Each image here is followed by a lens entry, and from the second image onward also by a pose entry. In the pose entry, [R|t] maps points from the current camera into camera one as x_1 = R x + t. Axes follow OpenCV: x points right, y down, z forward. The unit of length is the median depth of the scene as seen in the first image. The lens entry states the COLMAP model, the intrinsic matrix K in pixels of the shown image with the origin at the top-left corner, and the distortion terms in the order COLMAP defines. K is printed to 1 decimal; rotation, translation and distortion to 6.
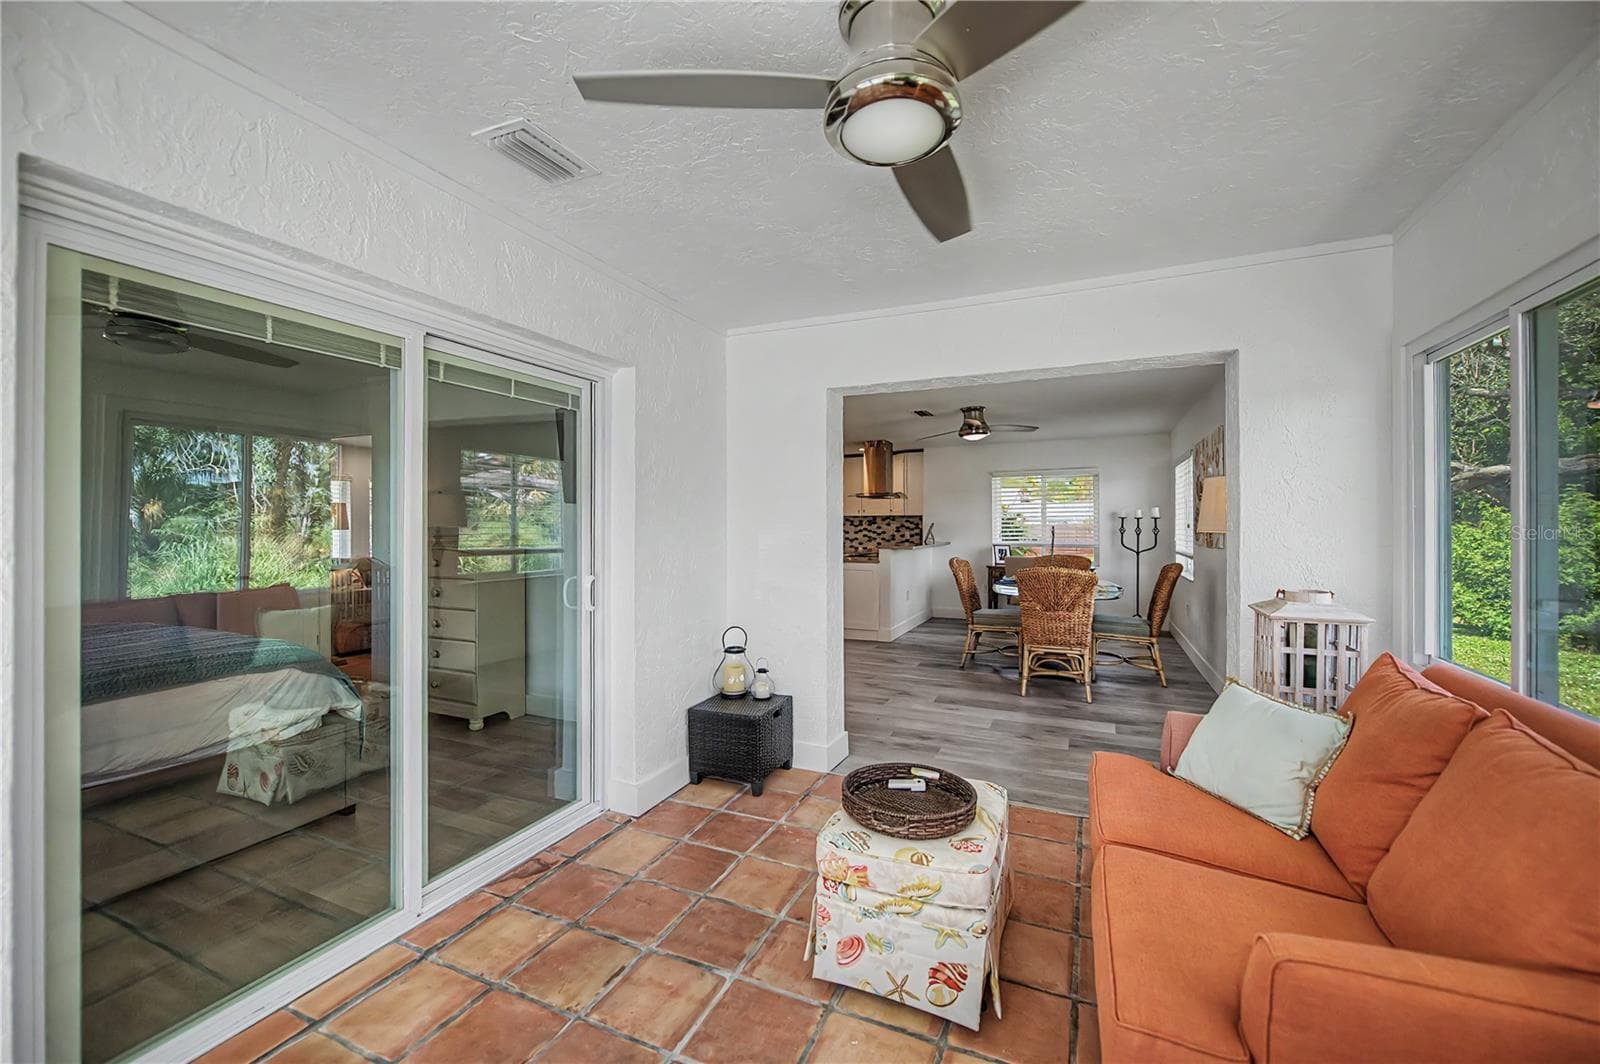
lens RADIAL K [[633.9, 0, 799.5], [0, 633.9, 520.6], [0, 0, 1]] dist [0.000522, -0.000588]
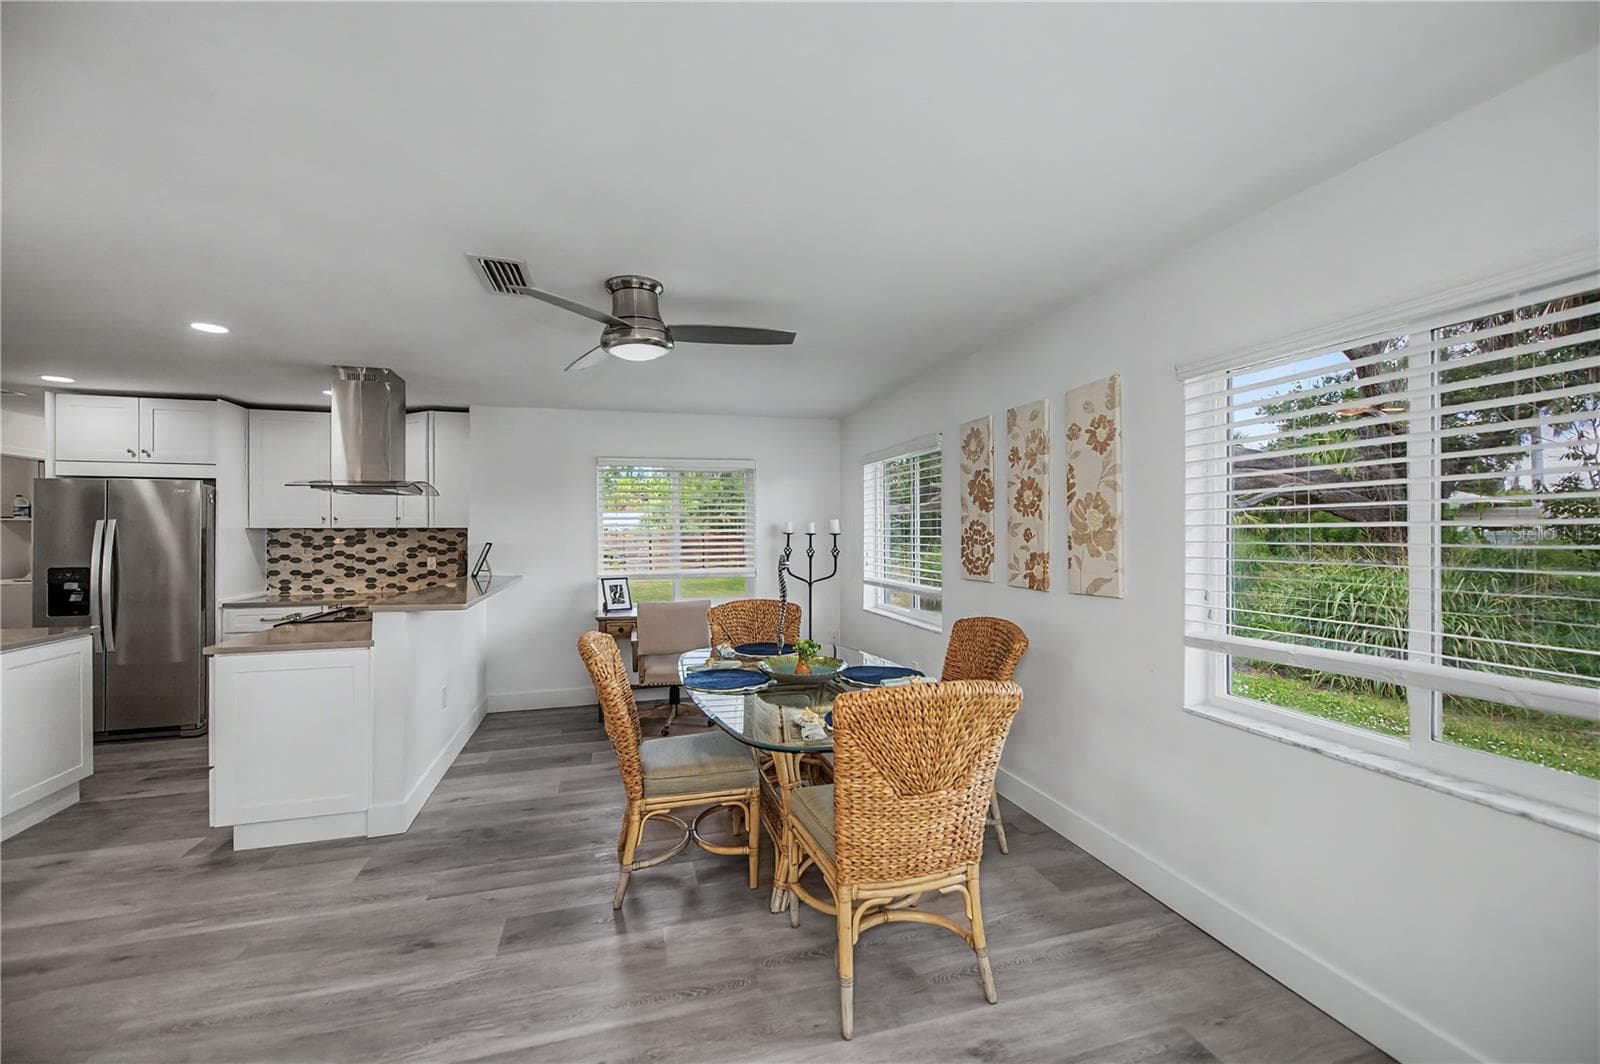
lens RADIAL K [[648.3, 0, 803.4], [0, 648.3, 529.8], [0, 0, 1]] dist [0.000944, 0.000044]
pose [[0.755045, 0.000980, 0.655672, 0.172983], [-0.001560, 0.999999, 0.000302, -0.027490], [-0.655671, -0.001251, 0.755046, 1.429023]]
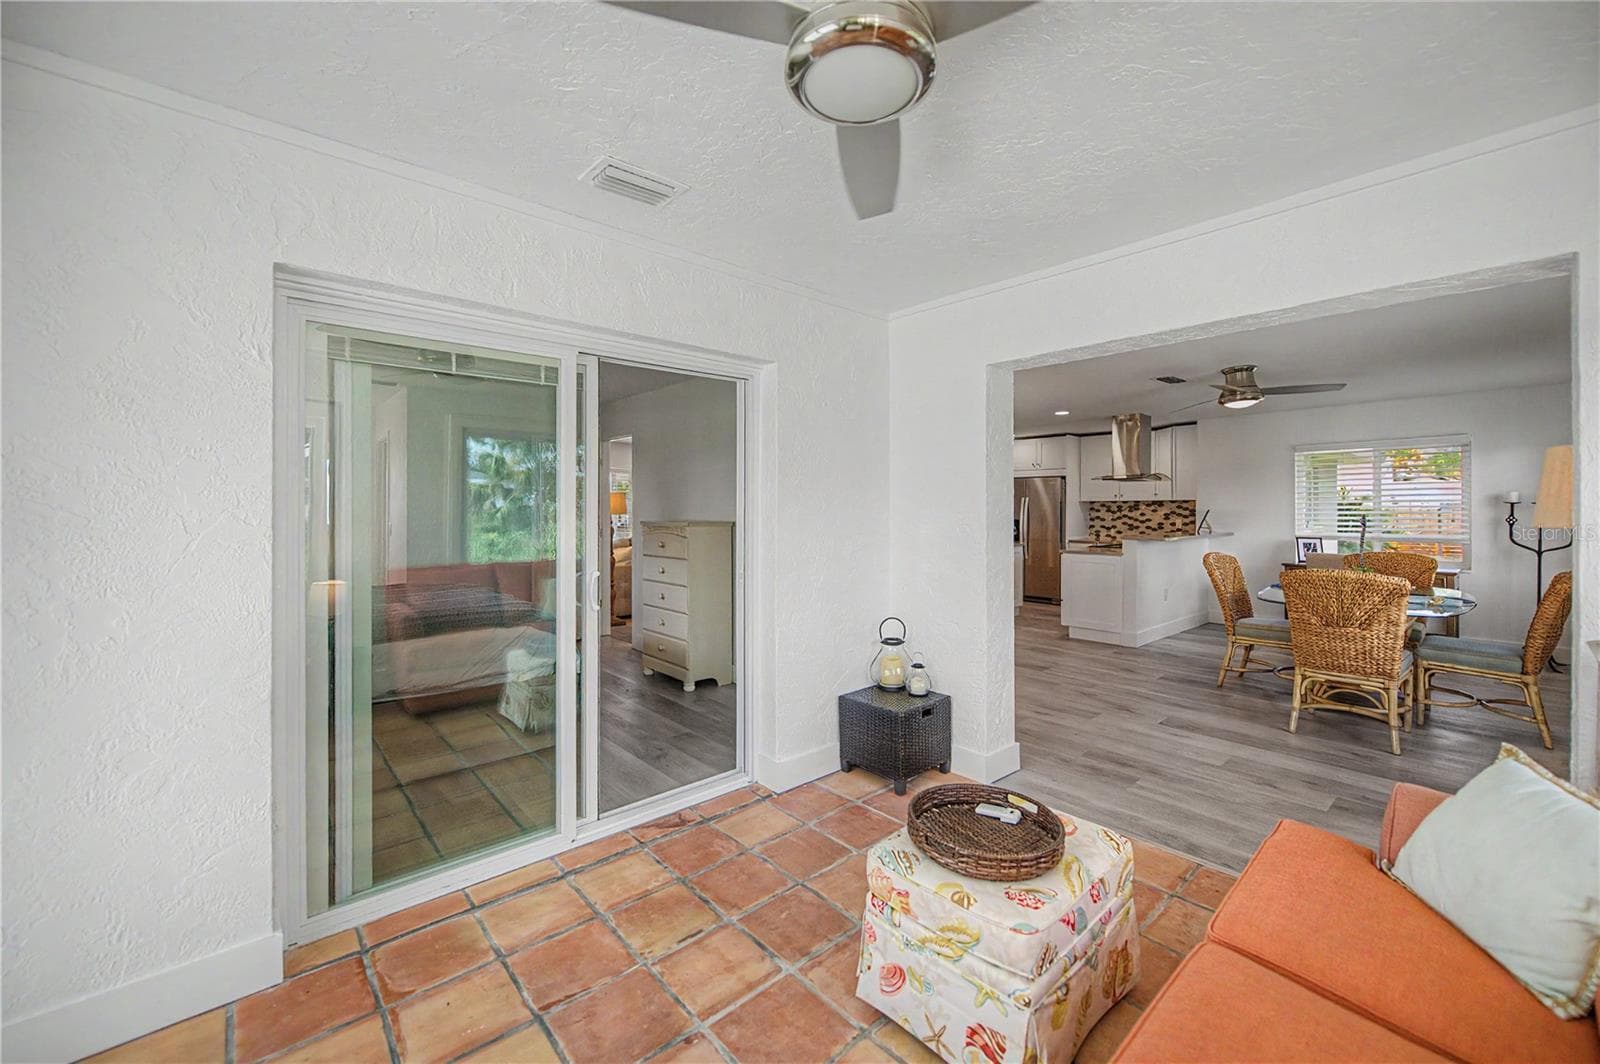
lens RADIAL K [[634.8, 0, 805.2], [0, 634.8, 507.8], [0, 0, 1]] dist [0.002572, -0.002074]
pose [[0.912727, 0.001714, -0.408565, 0.241250], [0.000243, 0.999989, 0.004738, -0.008627], [0.408569, -0.004423, 0.912717, 0.076094]]
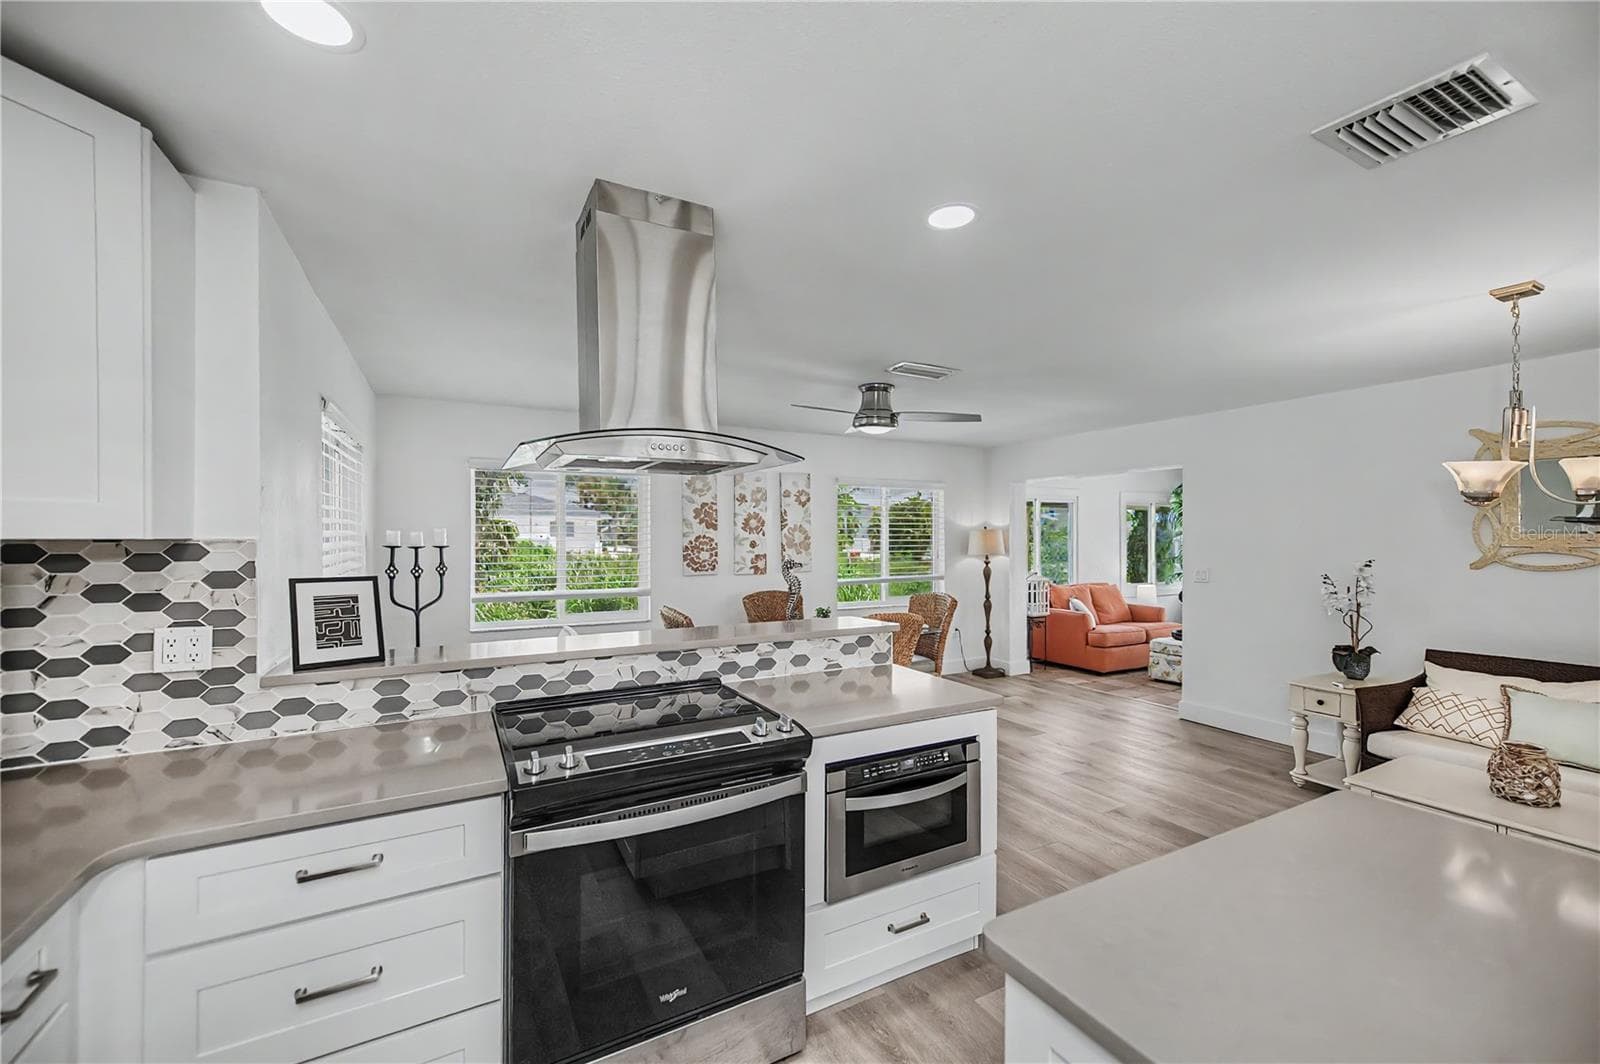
lens RADIAL K [[650.7, 0, 816.0], [0, 650.7, 533.0], [0, 0, 1]] dist [0.001361, 0.000061]
pose [[-0.807335, 0.004374, 0.590077, -0.198734], [-0.003248, 0.999924, -0.011855, -0.031757], [-0.590084, -0.011487, -0.807260, 3.862794]]
